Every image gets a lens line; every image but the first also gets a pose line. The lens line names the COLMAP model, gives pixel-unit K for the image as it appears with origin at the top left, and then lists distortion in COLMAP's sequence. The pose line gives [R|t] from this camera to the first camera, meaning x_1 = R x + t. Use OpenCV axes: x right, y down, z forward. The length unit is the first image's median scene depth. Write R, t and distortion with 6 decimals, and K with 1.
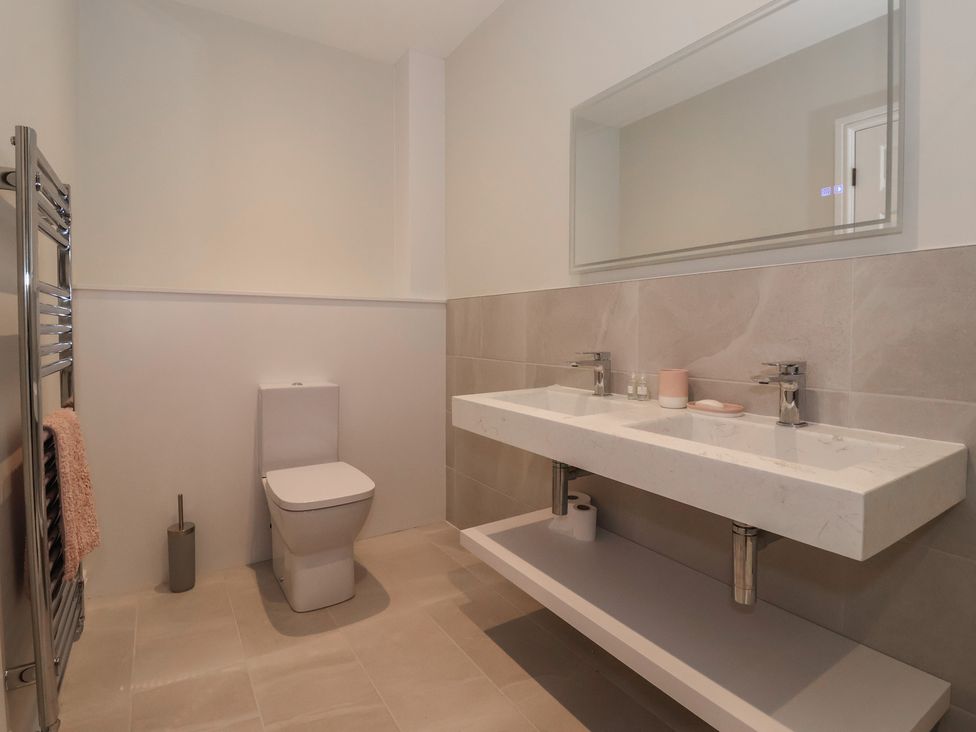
lens RADIAL K [[504.1, 0, 480.2], [0, 504.1, 350.4], [0, 0, 1]] dist [-0.002345, -0.011261]
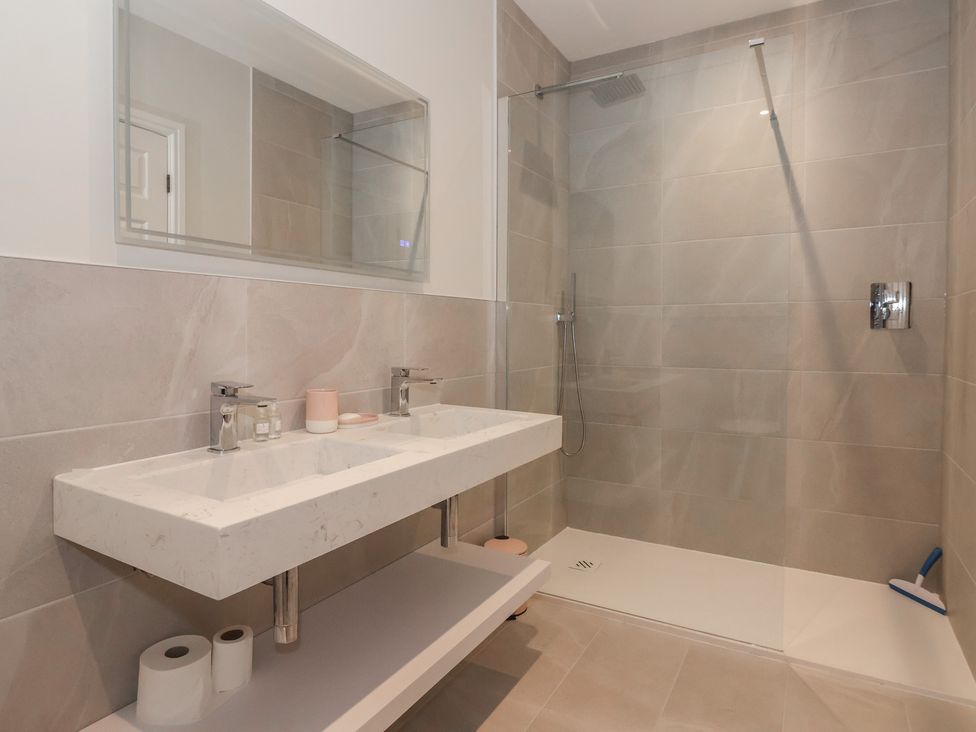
lens RADIAL K [[554.7, 0, 488.0], [0, 554.7, 366.0], [0, 0, 1]] dist [-0.028769, -0.001993]
pose [[-0.454910, -0.050729, 0.889091, -0.637589], [0.039402, 0.996252, 0.077004, -0.070204], [-0.889665, 0.070062, -0.451207, 1.212764]]
